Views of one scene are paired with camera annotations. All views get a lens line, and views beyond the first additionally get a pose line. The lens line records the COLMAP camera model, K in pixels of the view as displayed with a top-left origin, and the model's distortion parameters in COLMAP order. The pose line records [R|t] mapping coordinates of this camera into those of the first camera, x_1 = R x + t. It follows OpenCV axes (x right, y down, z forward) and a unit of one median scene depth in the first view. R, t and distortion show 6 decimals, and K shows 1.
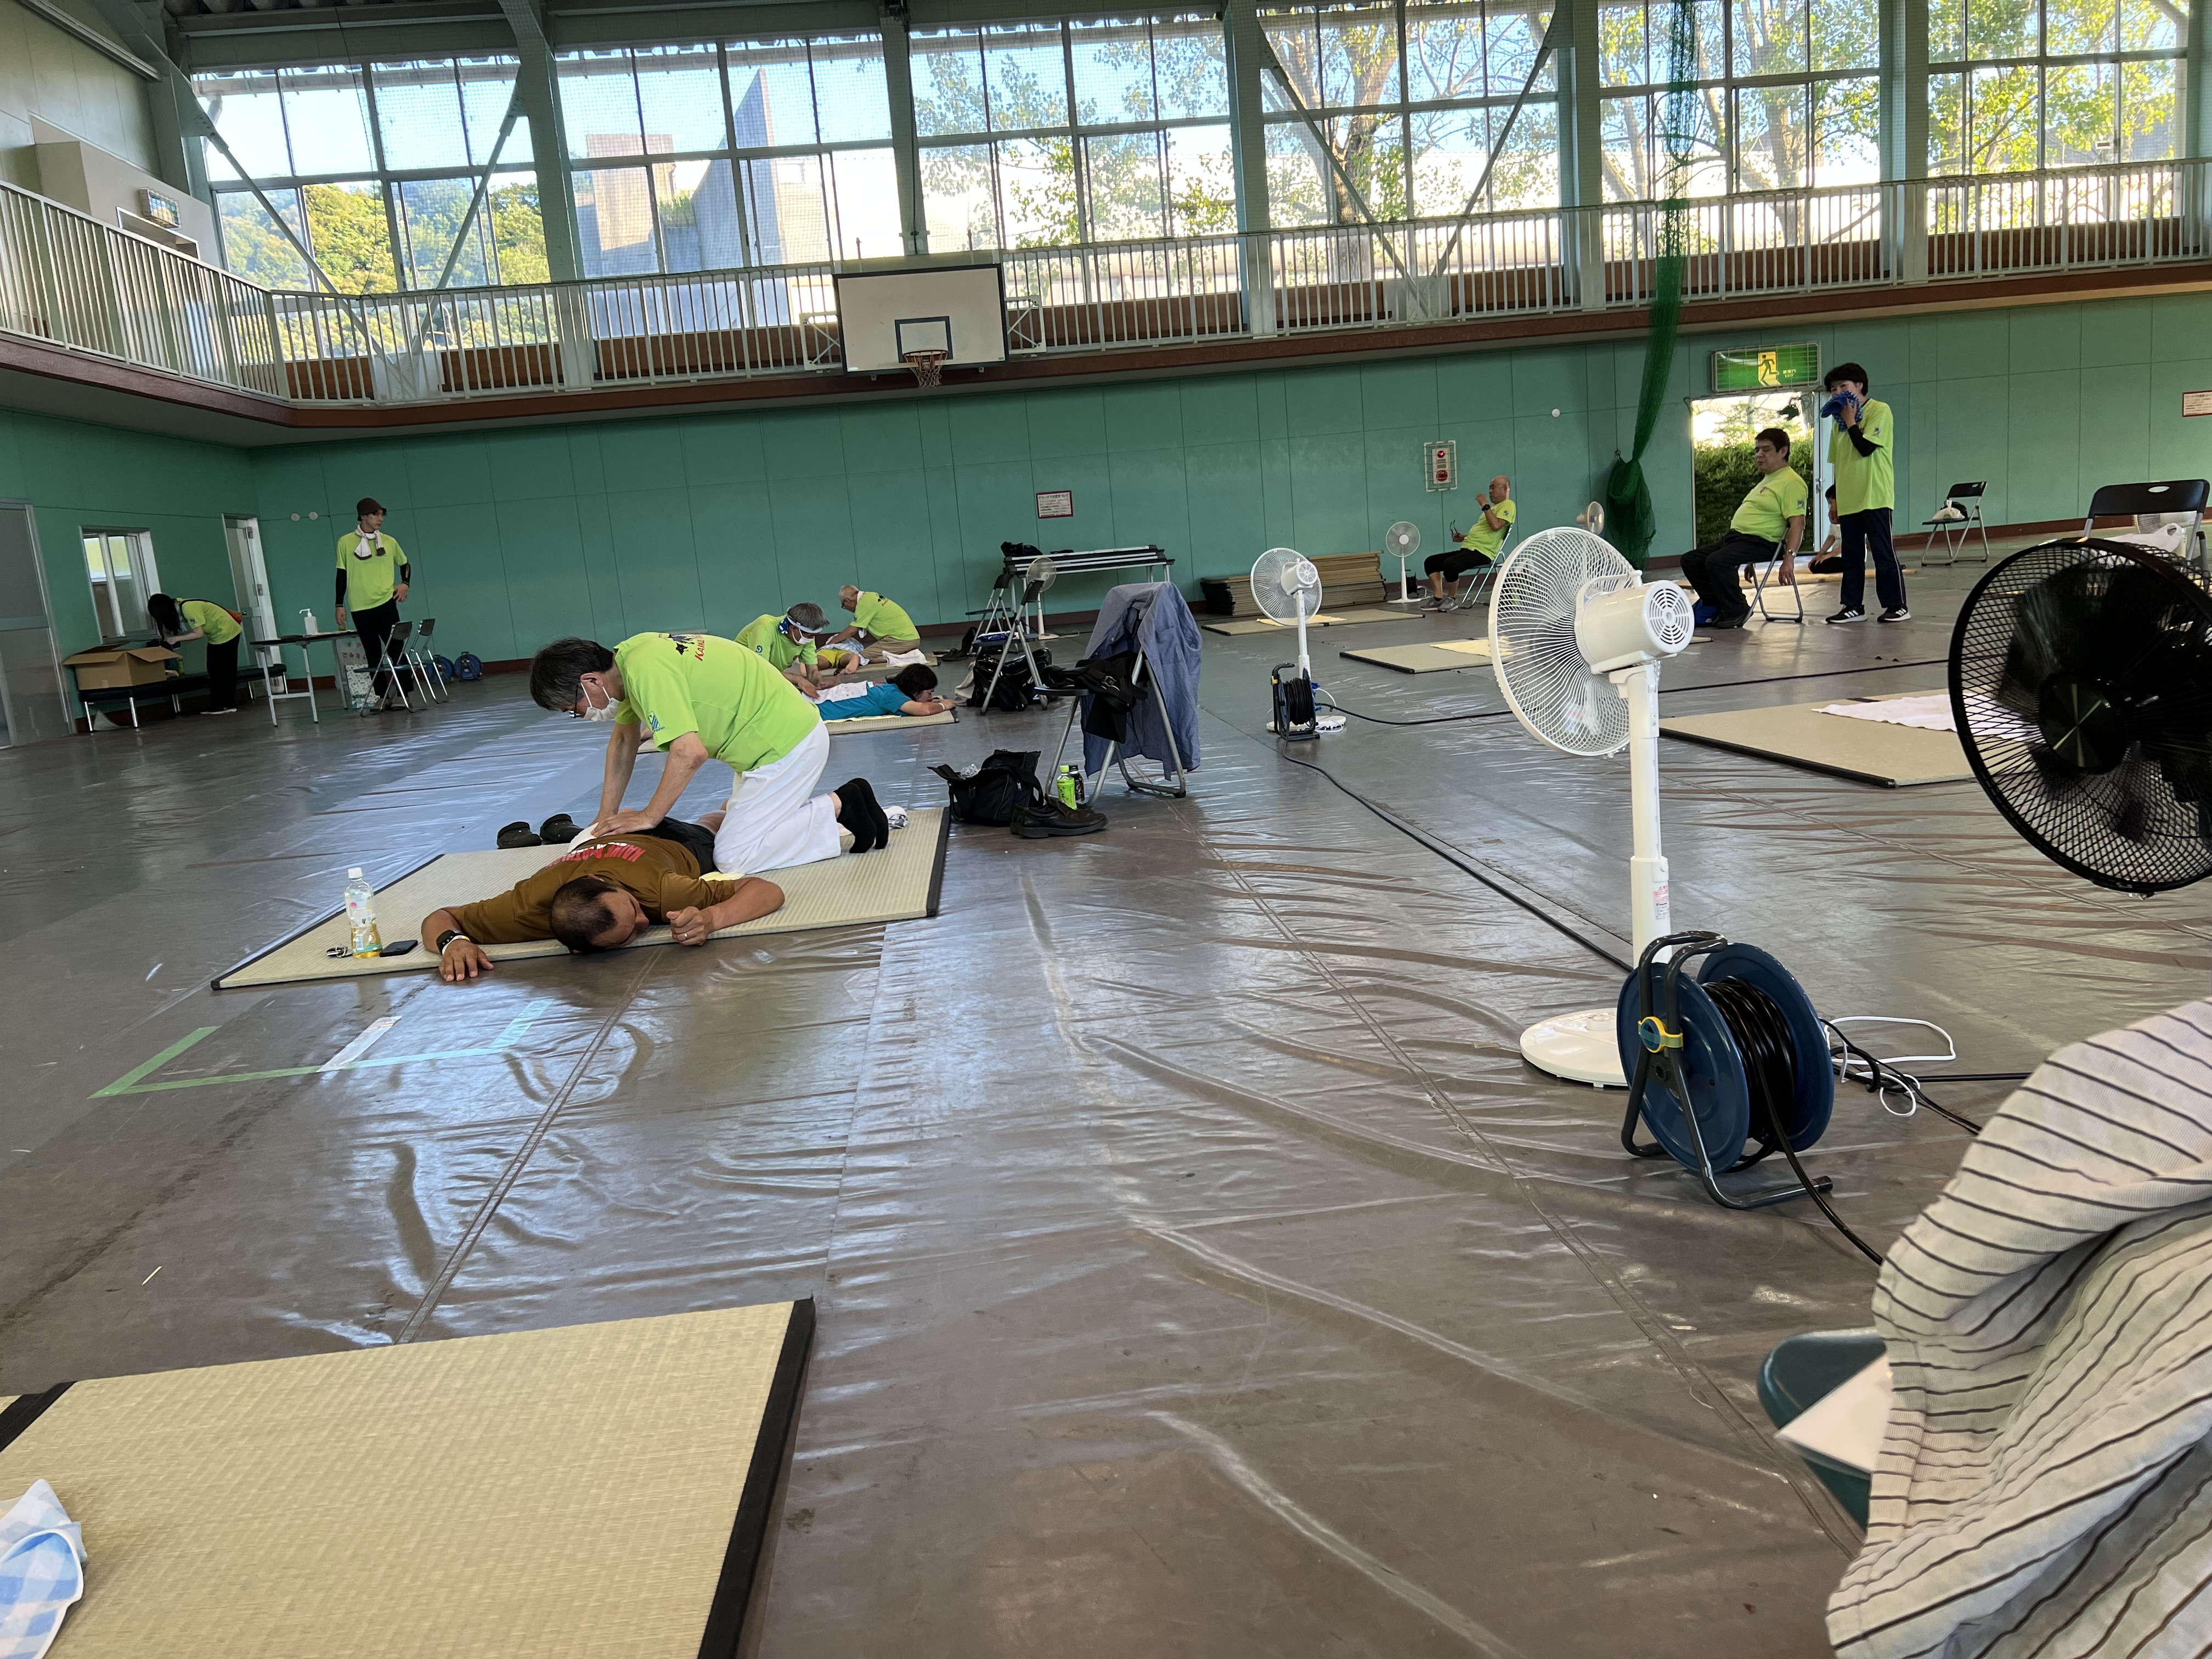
lens RADIAL K [[1656.8, 0, 1082.1], [0, 1656.8, 826.0], [0, 0, 1]] dist [0.038942, -0.042873]
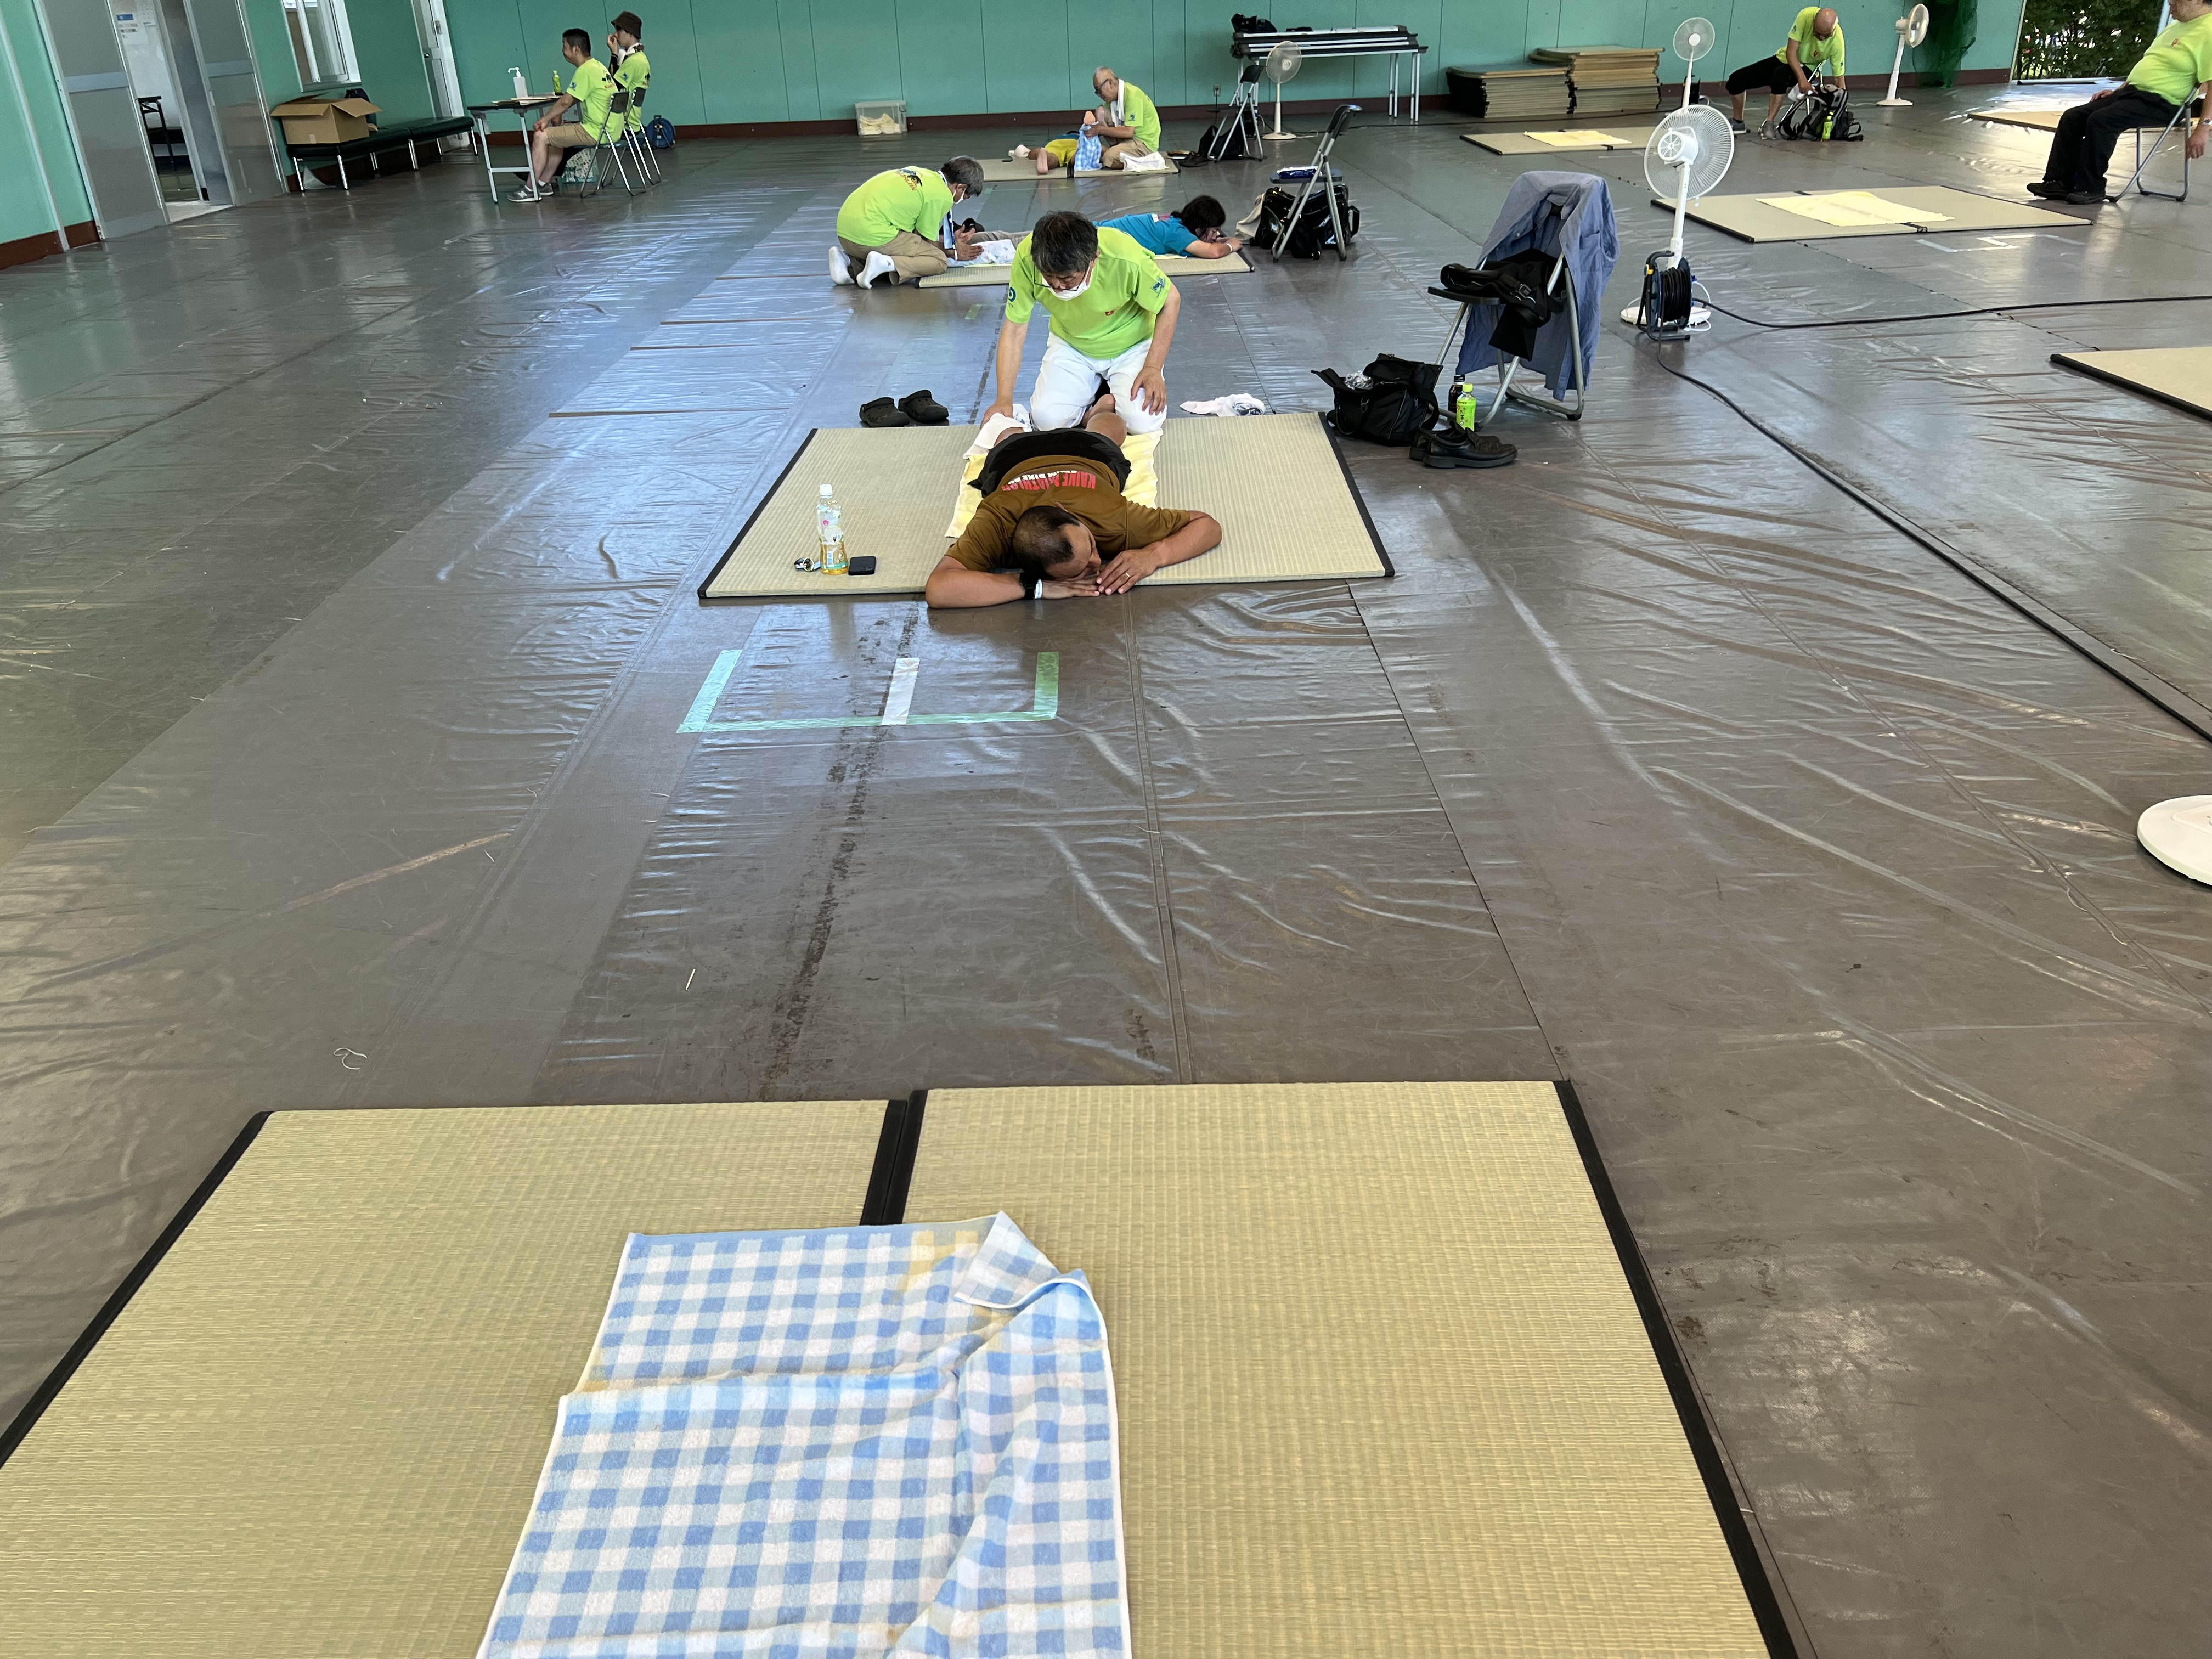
lens RADIAL K [[1656.8, 0, 1092.2], [0, 1656.8, 839.5], [0, 0, 1]] dist [0.038942, -0.042873]
pose [[0.995357, 0.080724, -0.052430, -0.127003], [-0.060910, 0.949986, 0.306294, -0.055536], [0.074533, -0.301679, 0.950492, -0.009571]]
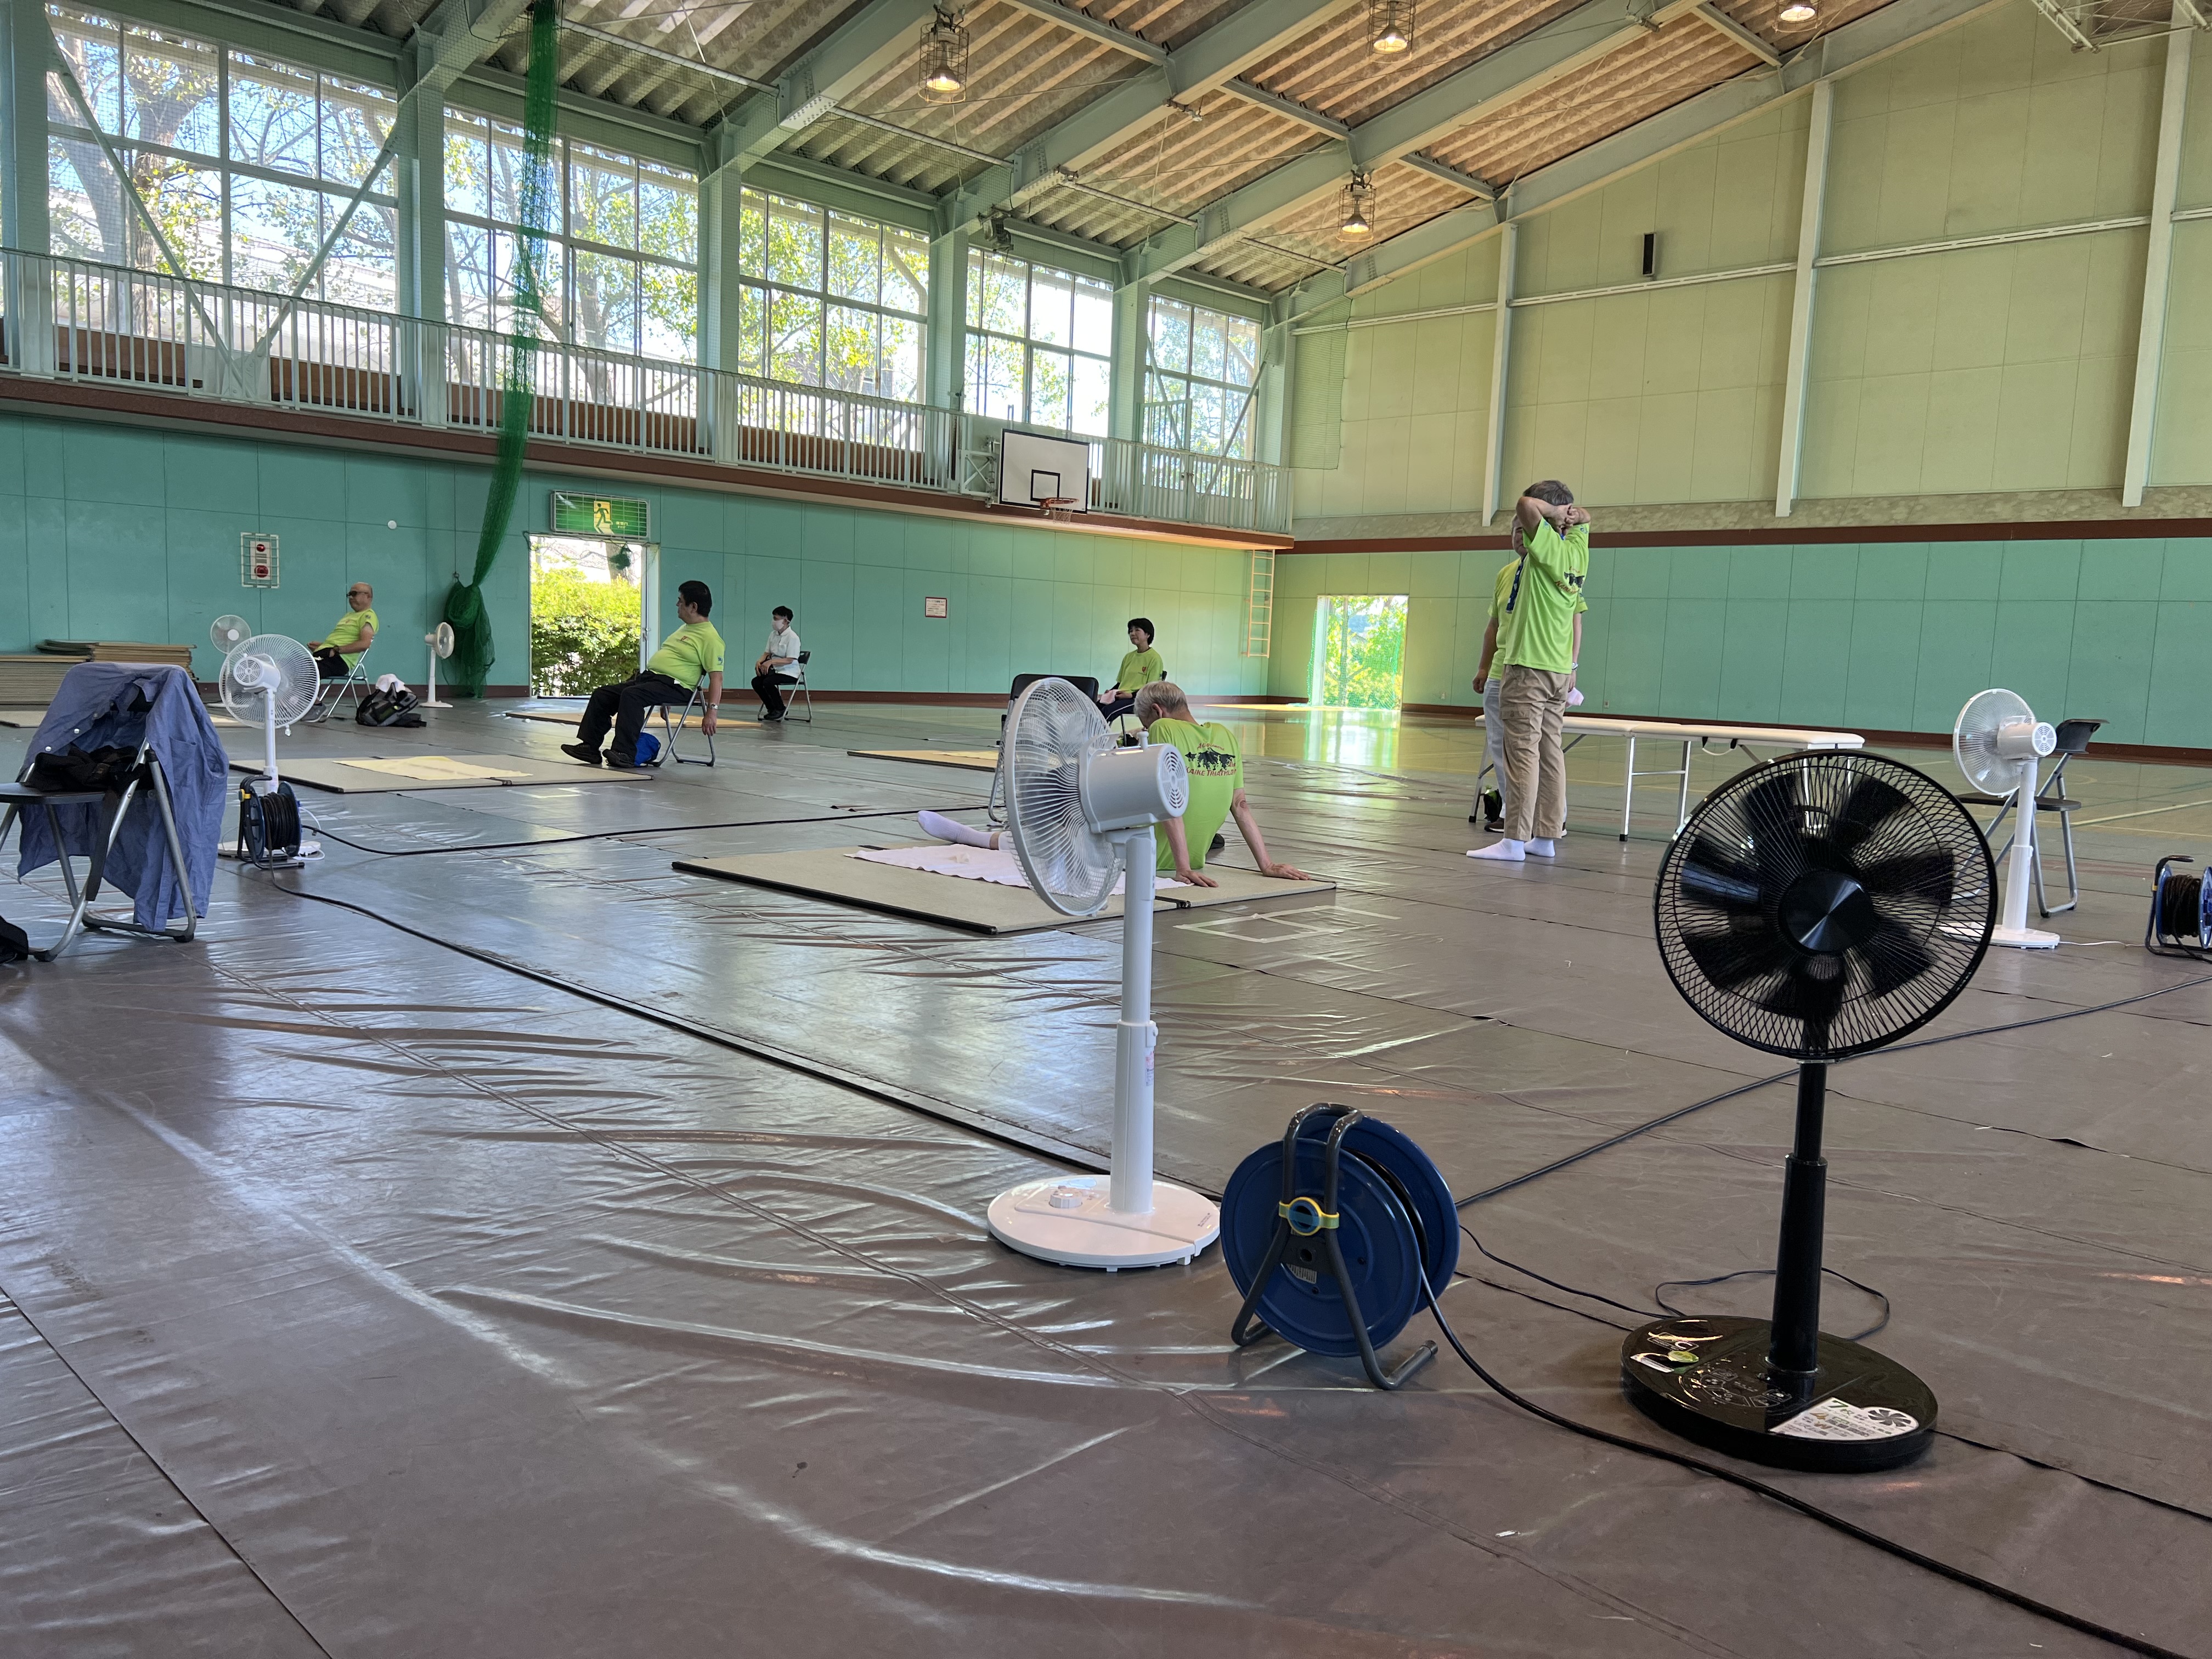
lens RADIAL K [[1656.8, 0, 1085.3], [0, 1656.8, 828.0], [0, 0, 1]] dist [0.038942, -0.042873]
pose [[0.751588, 0.043150, 0.658220, -0.122190], [0.006407, 0.997334, -0.072696, -0.009479], [-0.659602, 0.058855, 0.749307, 0.106477]]
